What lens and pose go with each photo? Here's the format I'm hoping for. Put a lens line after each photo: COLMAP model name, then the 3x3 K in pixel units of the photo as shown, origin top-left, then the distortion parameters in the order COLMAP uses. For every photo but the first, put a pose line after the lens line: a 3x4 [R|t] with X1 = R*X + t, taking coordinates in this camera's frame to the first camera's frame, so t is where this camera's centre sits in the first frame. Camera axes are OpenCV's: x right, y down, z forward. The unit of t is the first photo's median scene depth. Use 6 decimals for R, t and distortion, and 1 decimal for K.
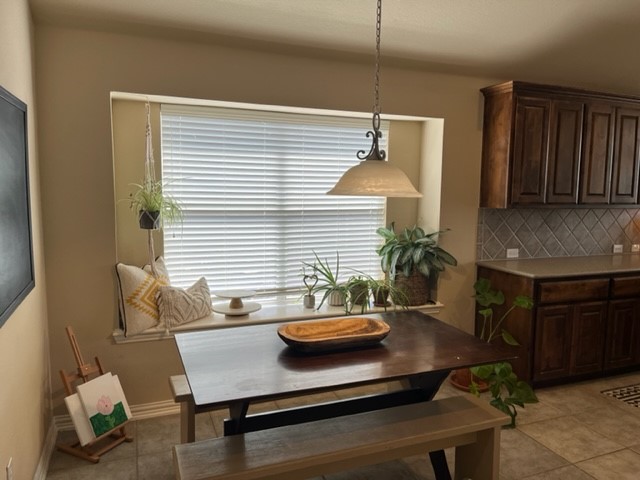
lens RADIAL K [[490.9, 0, 320.0], [0, 490.9, 240.0], [0, 0, 1]] dist [0.080012, -0.110370]
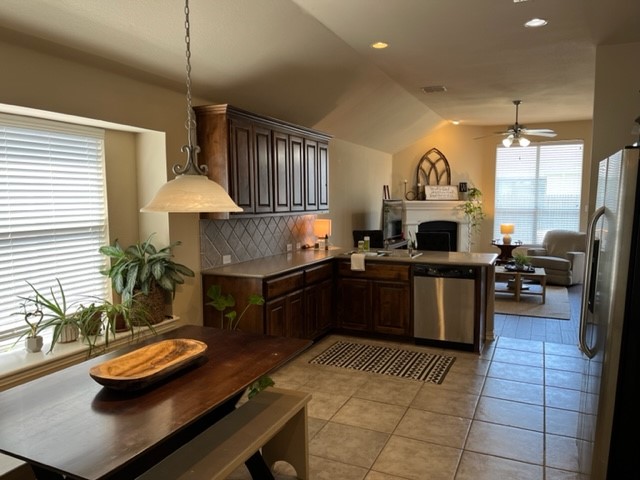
lens RADIAL K [[490.9, 0, 320.0], [0, 490.9, 240.0], [0, 0, 1]] dist [0.080012, -0.110370]
pose [[0.717971, -0.075241, 0.691994, -0.237569], [0.090618, 0.995784, 0.014253, -0.014212], [-0.690149, 0.052474, 0.721762, 0.071478]]
